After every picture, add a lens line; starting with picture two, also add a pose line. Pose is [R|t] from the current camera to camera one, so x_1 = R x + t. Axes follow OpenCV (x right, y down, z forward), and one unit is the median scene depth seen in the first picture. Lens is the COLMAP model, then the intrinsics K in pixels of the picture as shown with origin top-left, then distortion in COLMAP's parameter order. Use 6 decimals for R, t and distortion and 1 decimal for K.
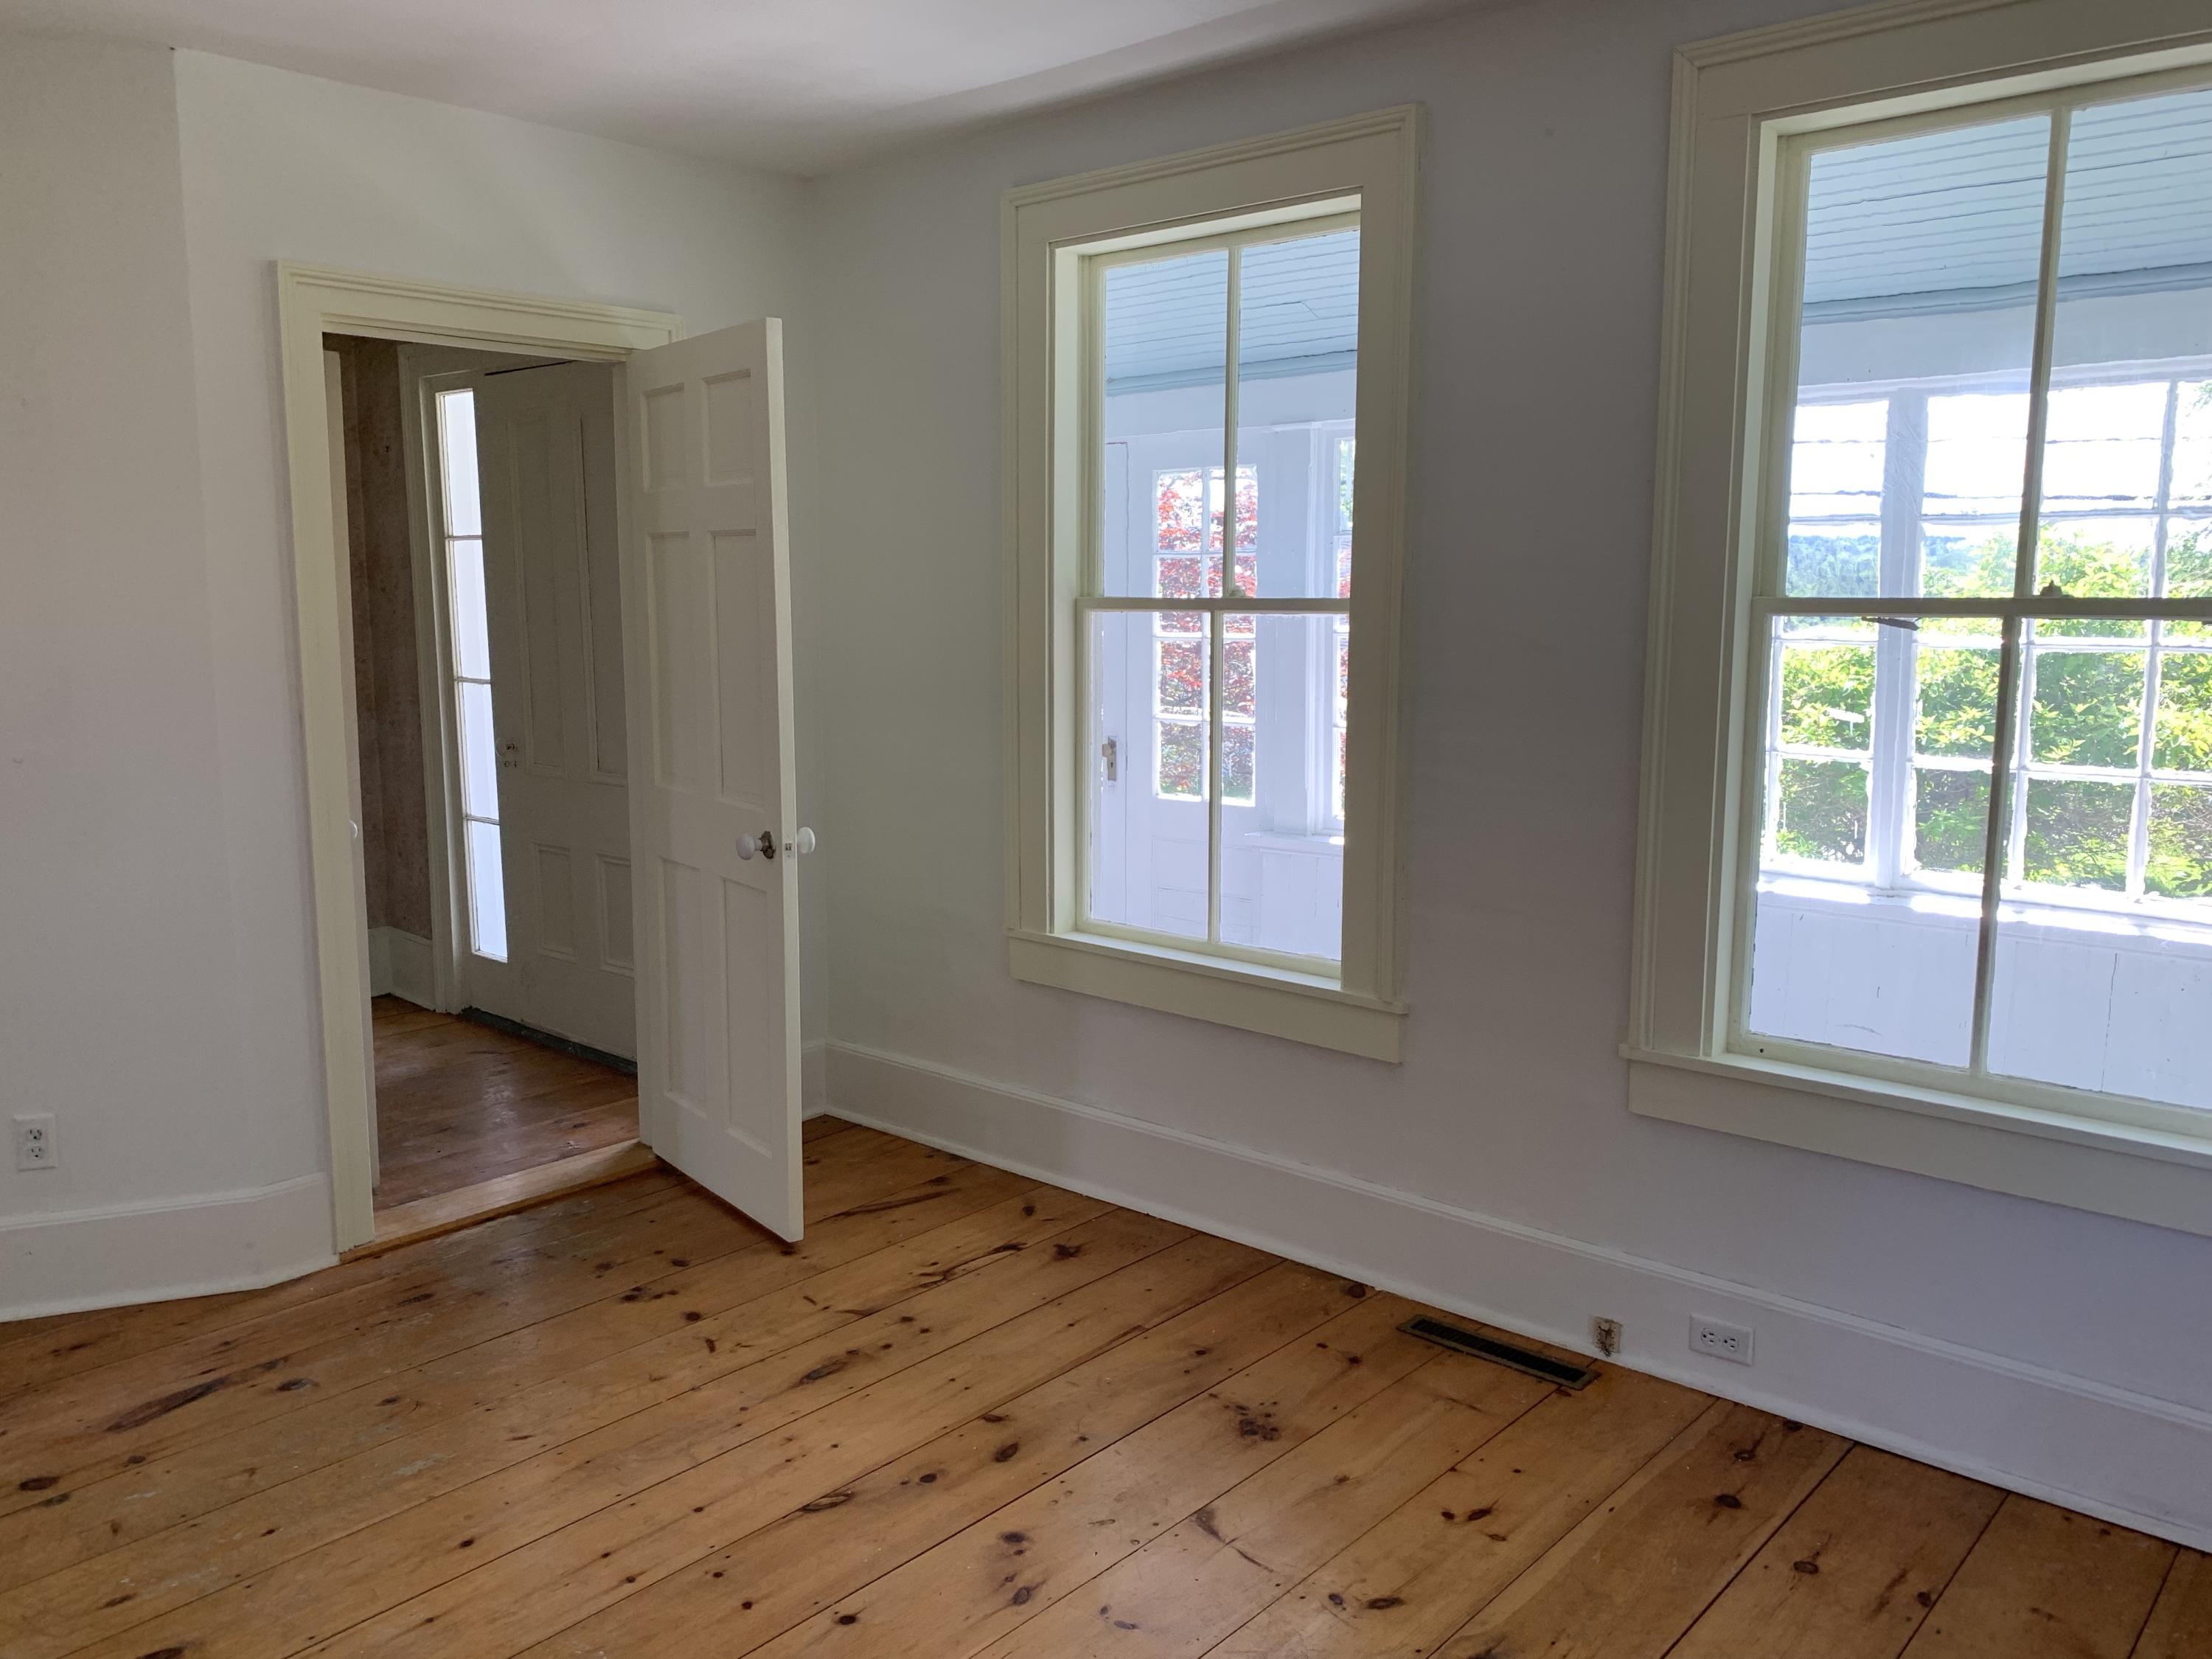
lens RADIAL K [[1710.0, 0, 1102.9], [0, 1710.0, 828.4], [0, 0, 1]] dist [0.021330, -0.016593]
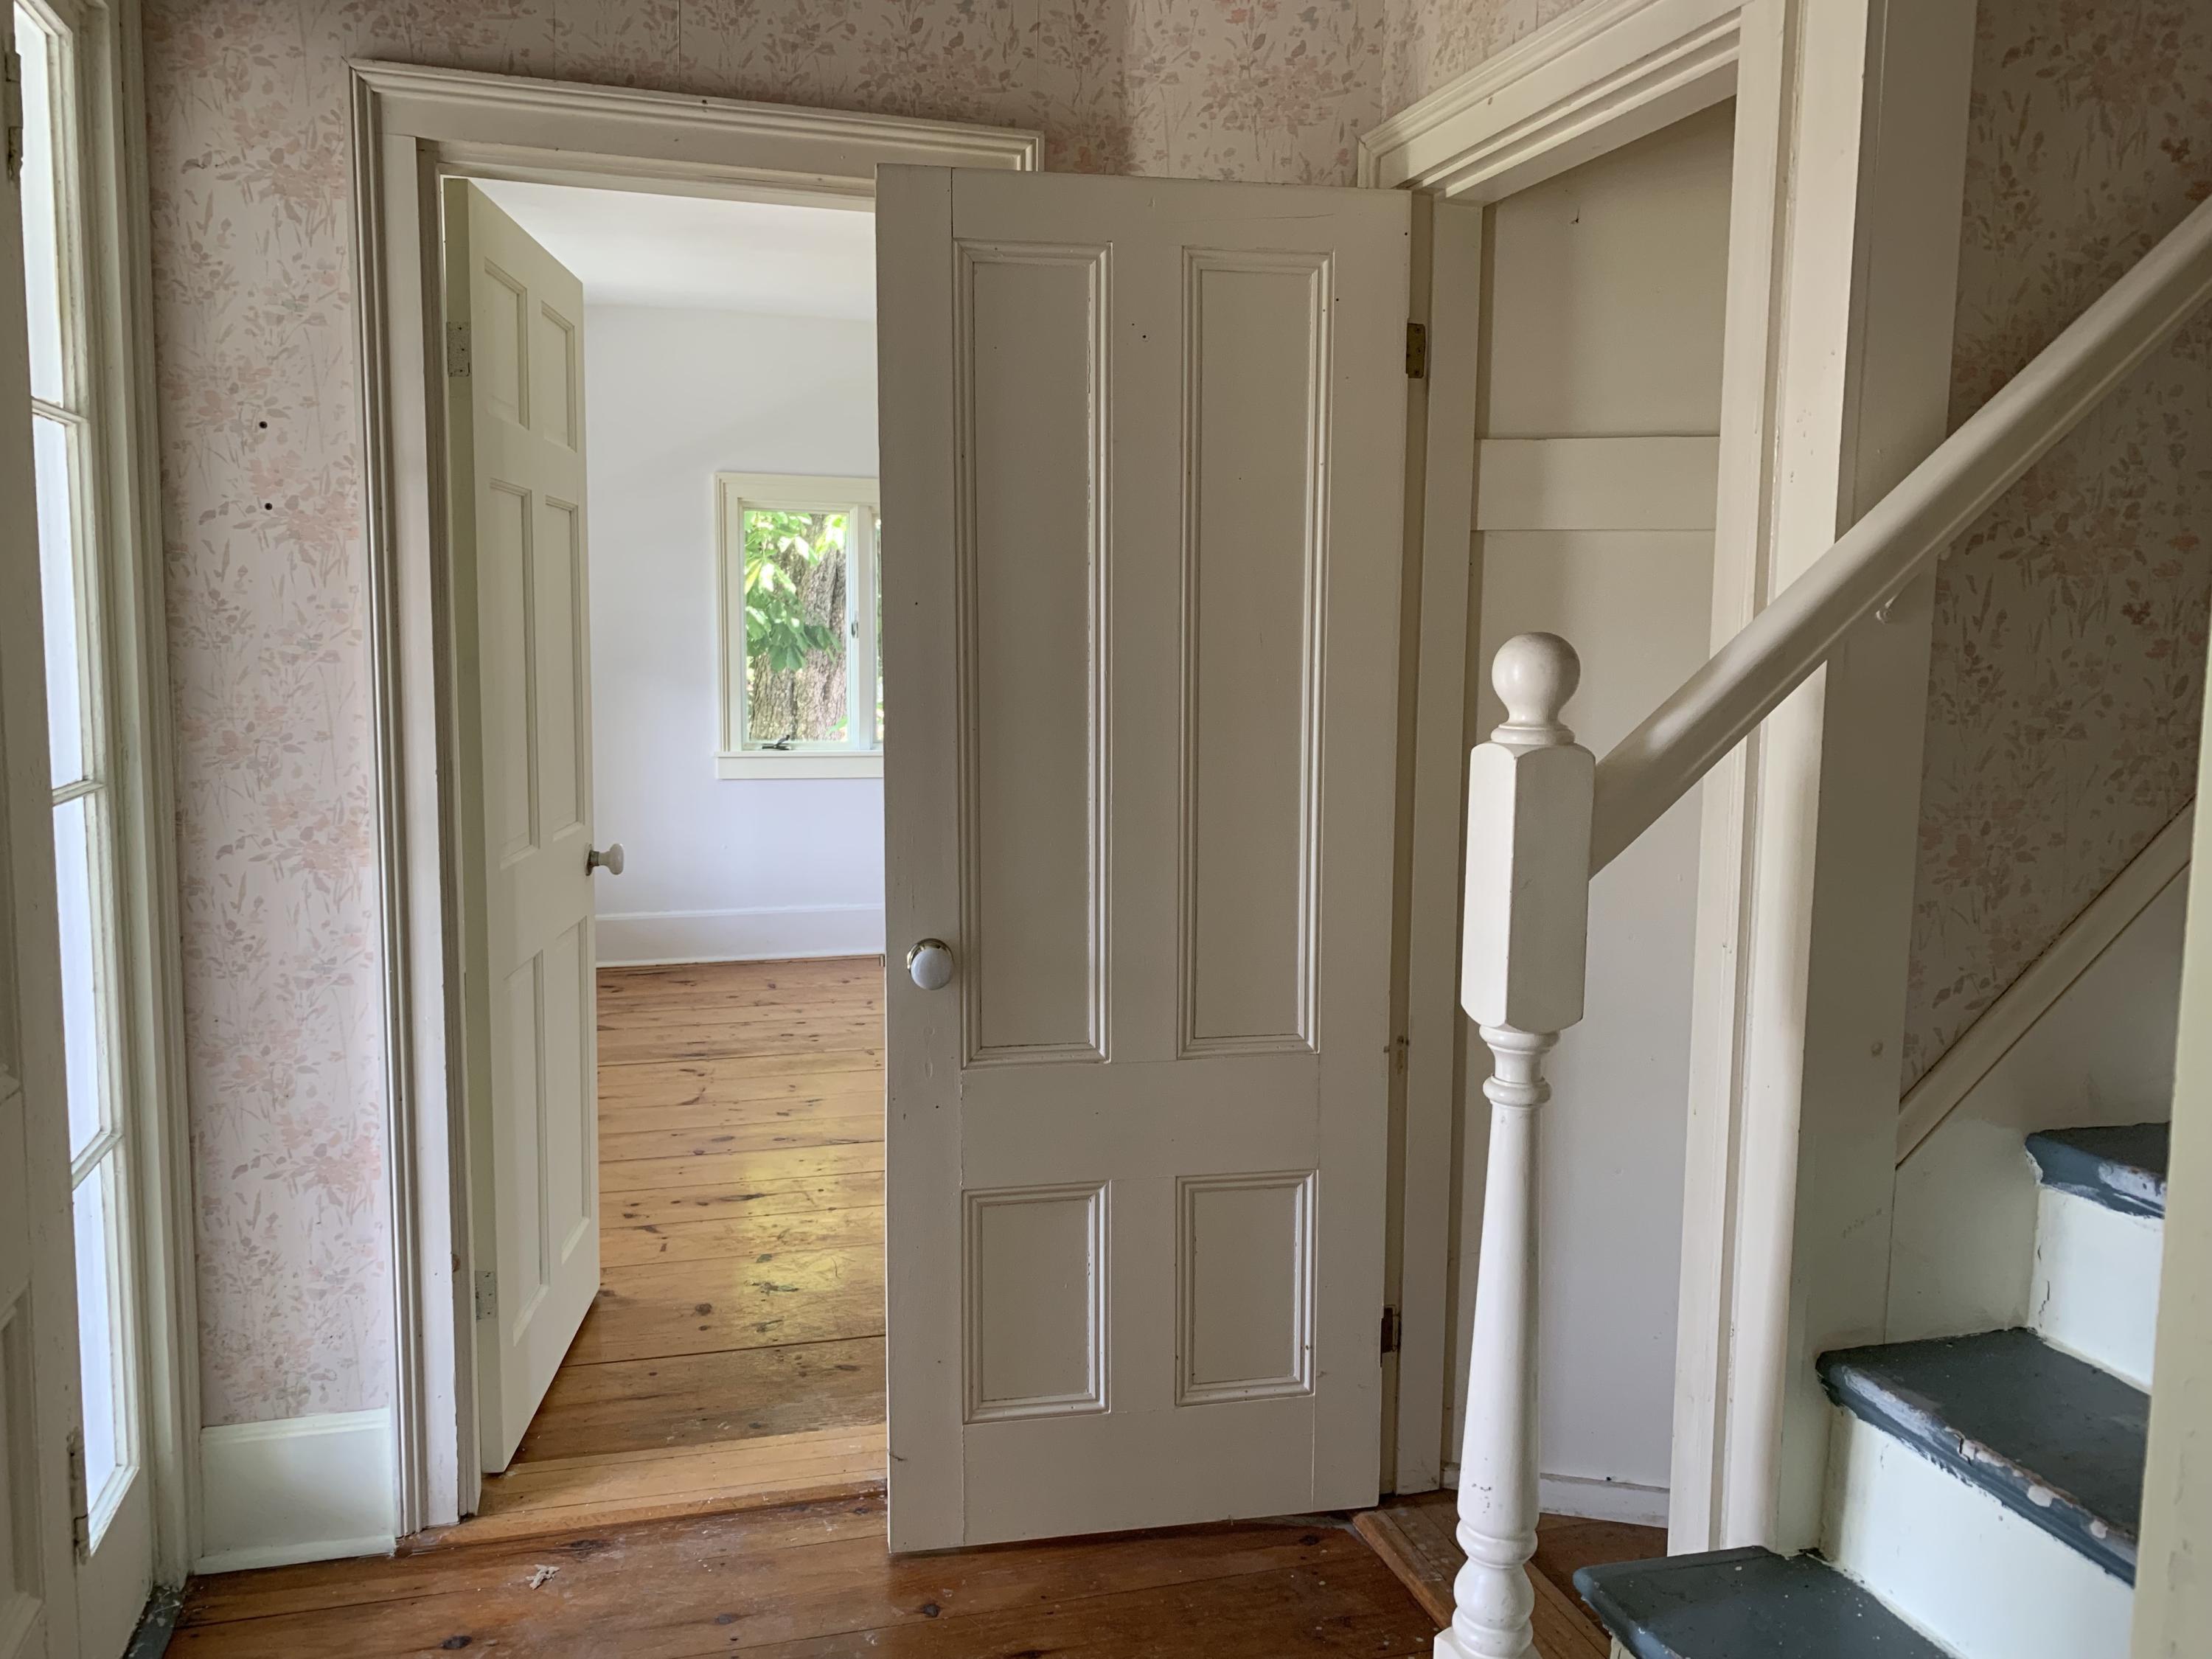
lens RADIAL K [[1710.0, 0, 1112.6], [0, 1710.0, 821.8], [0, 0, 1]] dist [0.021330, -0.016593]
pose [[-0.853312, -0.077048, 0.515676, -1.049282], [0.057725, 0.968981, 0.240298, -0.249388], [-0.518195, 0.234816, -0.822396, 1.864684]]
